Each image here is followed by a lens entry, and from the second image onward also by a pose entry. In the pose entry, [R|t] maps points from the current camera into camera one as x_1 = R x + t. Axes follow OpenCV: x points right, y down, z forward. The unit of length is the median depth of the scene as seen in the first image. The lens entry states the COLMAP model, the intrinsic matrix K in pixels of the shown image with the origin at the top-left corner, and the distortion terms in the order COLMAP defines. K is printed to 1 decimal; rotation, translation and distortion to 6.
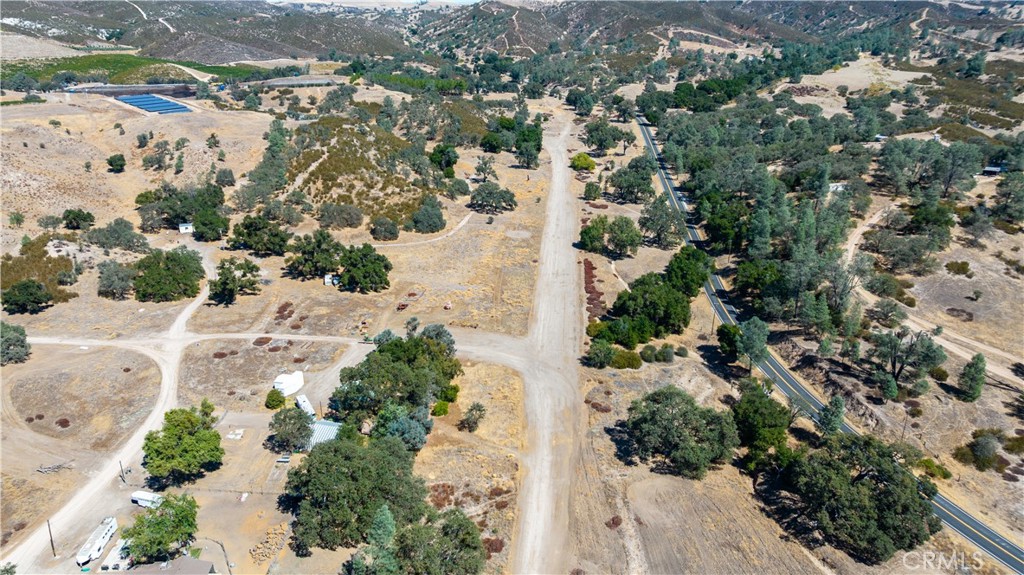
lens RADIAL K [[718.1, 0, 516.2], [0, 718.1, 286.8], [0, 0, 1]] dist [-0.036004, 0.040508]
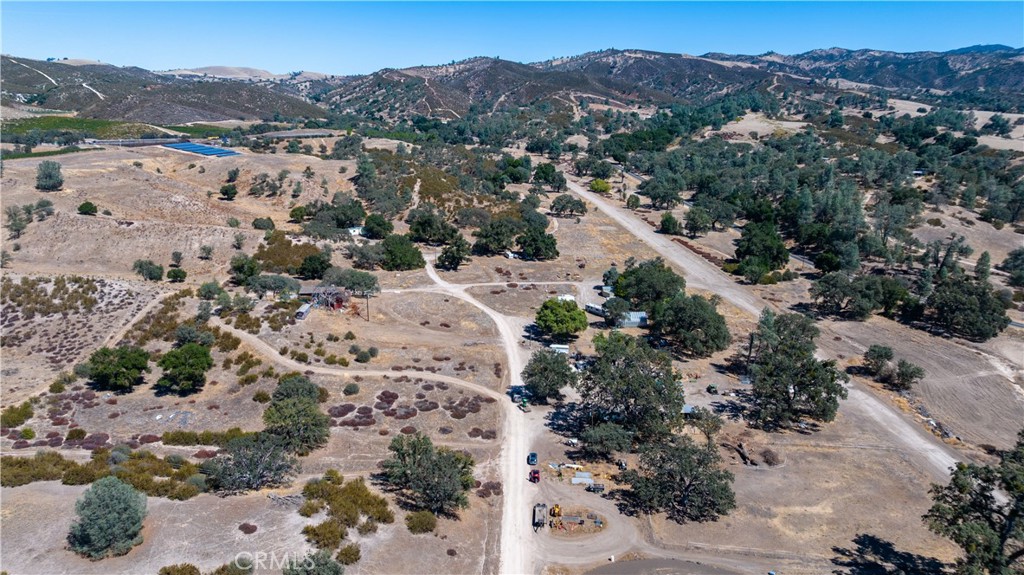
lens RADIAL K [[718.1, 0, 516.7], [0, 718.1, 288.3], [0, 0, 1]] dist [-0.036004, 0.040508]
pose [[0.981300, -0.053223, 0.184982, -0.332857], [0.069597, 0.994102, -0.083177, 0.108592], [-0.179464, 0.094496, 0.979216, -0.193300]]
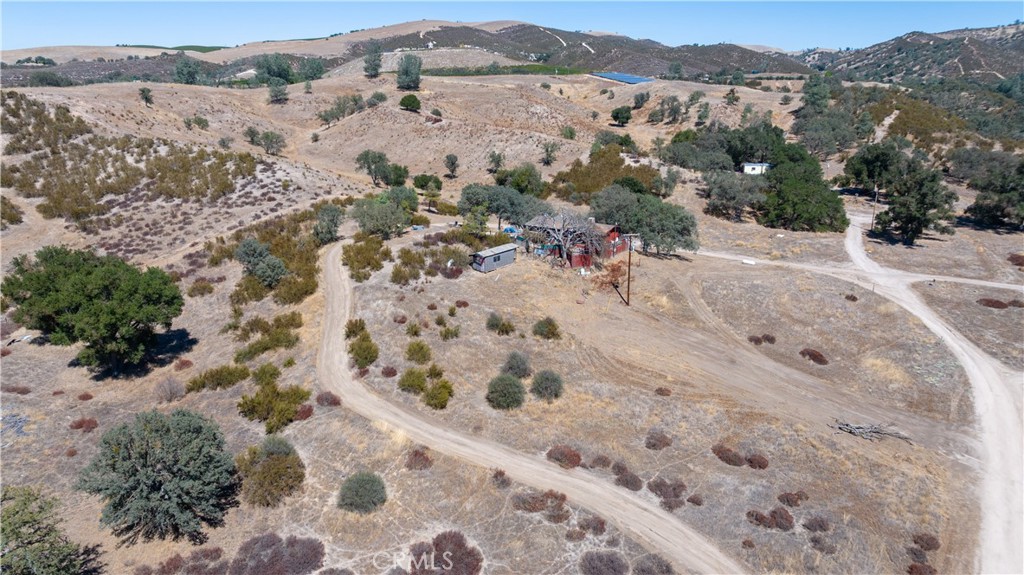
lens RADIAL K [[718.1, 0, 517.5], [0, 718.1, 286.1], [0, 0, 1]] dist [-0.036004, 0.040508]
pose [[0.890155, 0.128683, -0.437109, -0.266380], [-0.159974, 0.986488, -0.035363, 0.085331], [0.426652, 0.101404, 0.898713, 0.177290]]
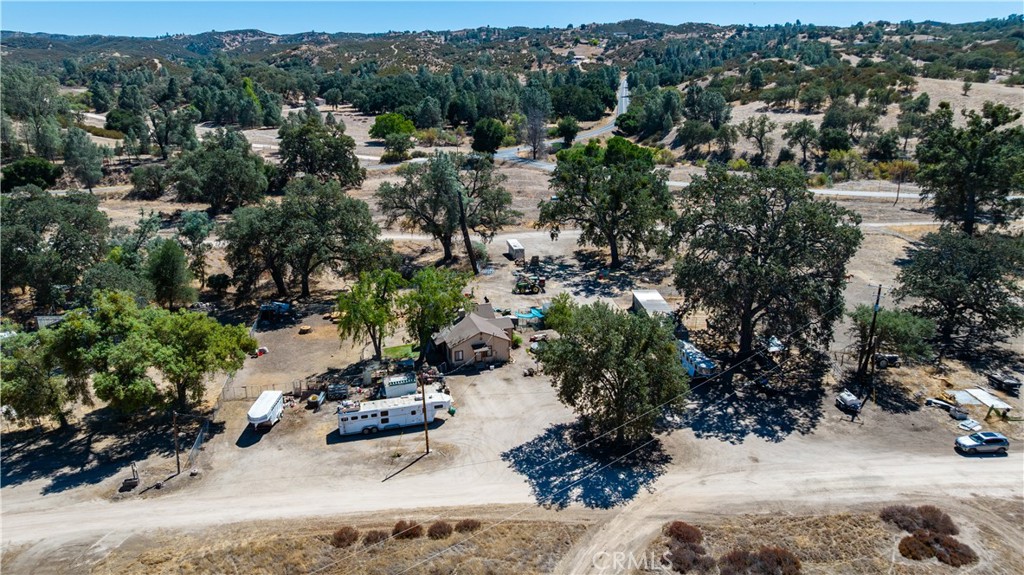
lens RADIAL K [[718.1, 0, 514.6], [0, 718.1, 292.5], [0, 0, 1]] dist [-0.036004, 0.040508]
pose [[-0.249637, -0.301488, 0.920210, -0.369255], [0.348582, 0.858610, 0.375870, 0.038618], [-0.903422, 0.414600, -0.109247, 0.322180]]
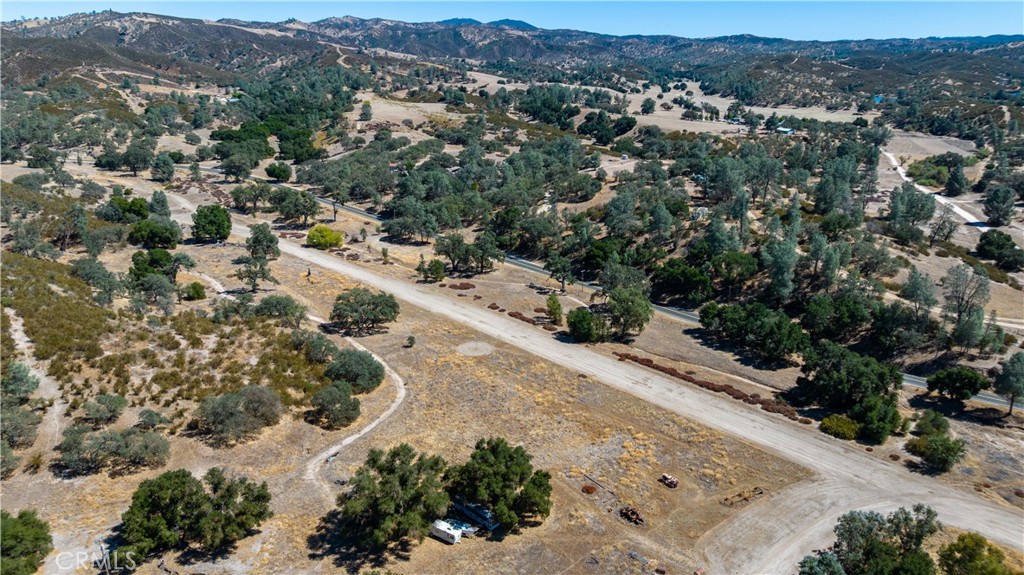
lens RADIAL K [[718.1, 0, 517.9], [0, 718.1, 288.9], [0, 0, 1]] dist [-0.036004, 0.040508]
pose [[0.669537, -0.230113, 0.706235, -0.374169], [0.263099, 0.962629, 0.064226, -0.135170], [-0.694621, 0.142808, 0.705058, 0.380216]]
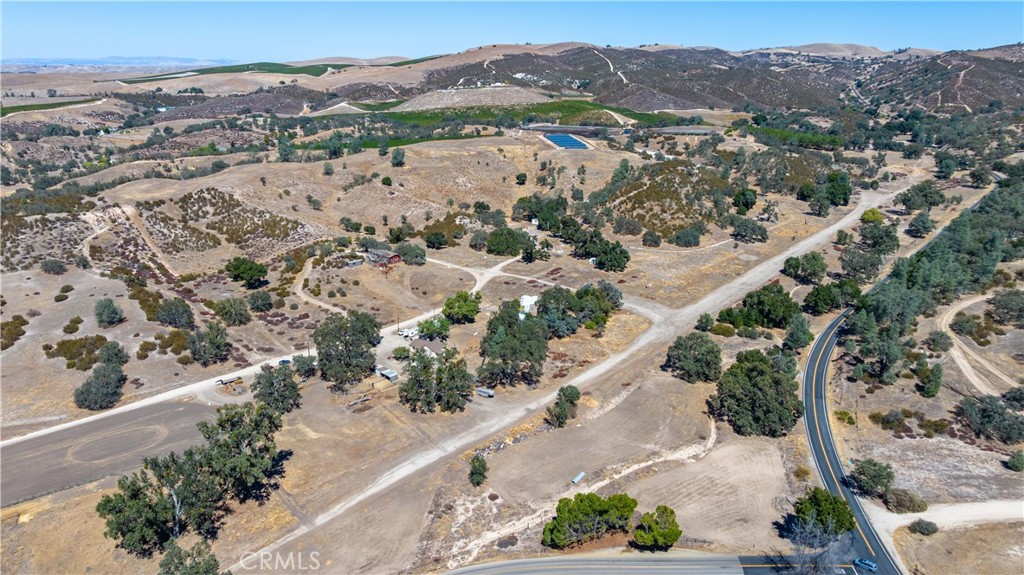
lens RADIAL K [[718.1, 0, 519.1], [0, 718.1, 281.2], [0, 0, 1]] dist [-0.036004, 0.040508]
pose [[0.816913, 0.166520, -0.552200, 0.322499], [-0.201377, 0.979510, -0.002534, 0.047044], [0.540463, 0.113270, 0.833708, -0.260393]]
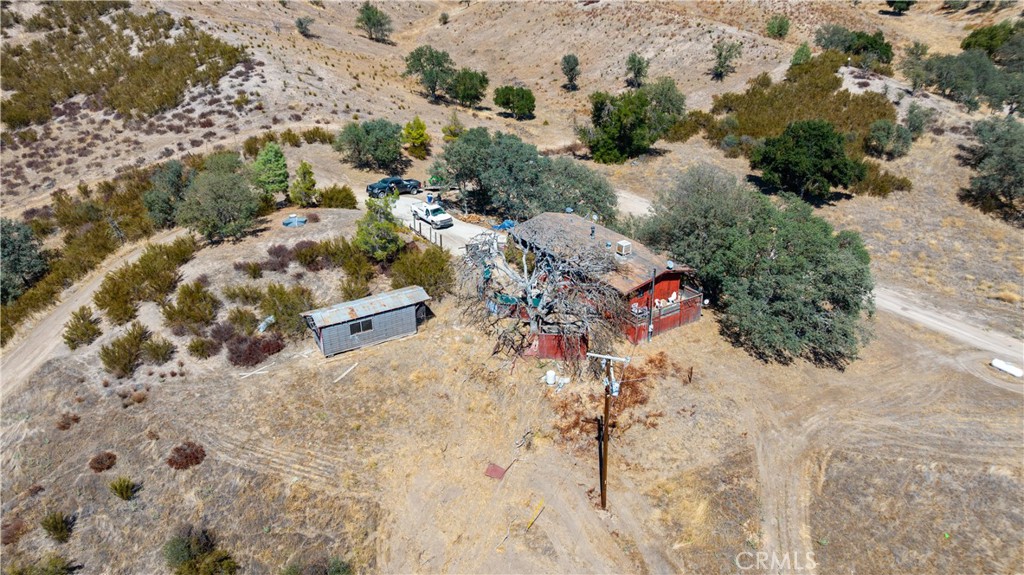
lens RADIAL K [[718.1, 0, 518.3], [0, 718.1, 288.6], [0, 0, 1]] dist [-0.036004, 0.040508]
pose [[0.666739, 0.324659, -0.670862, -0.291781], [-0.261497, 0.944814, 0.197347, 0.026957], [0.697910, 0.043850, 0.714842, 0.347540]]
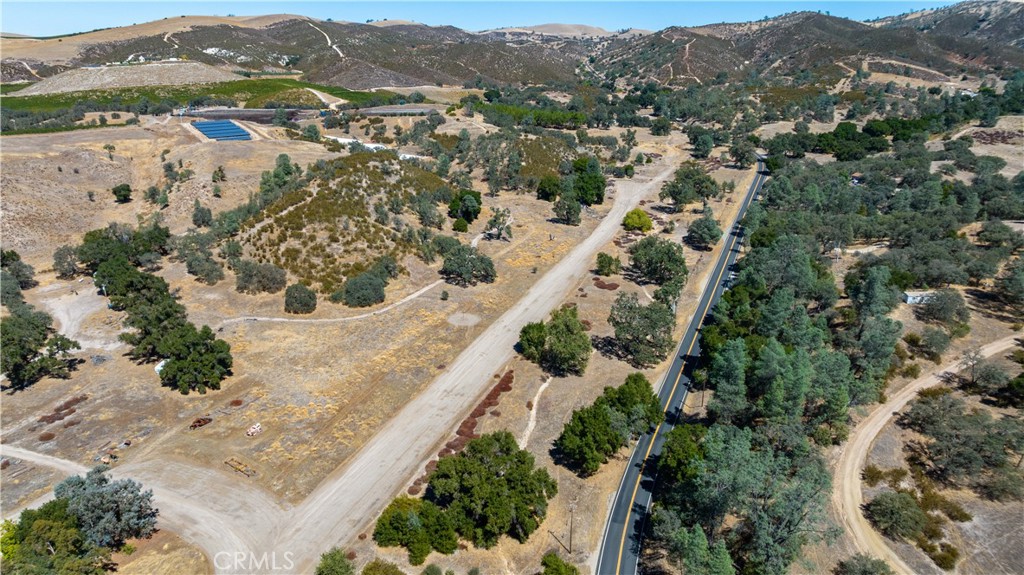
lens RADIAL K [[718.1, 0, 515.9], [0, 718.1, 286.4], [0, 0, 1]] dist [-0.036004, 0.040508]
pose [[0.960710, 0.087981, -0.263240, 0.210772], [-0.097518, 0.994960, -0.023359, -0.079301], [0.259858, 0.048111, 0.964448, 0.224188]]
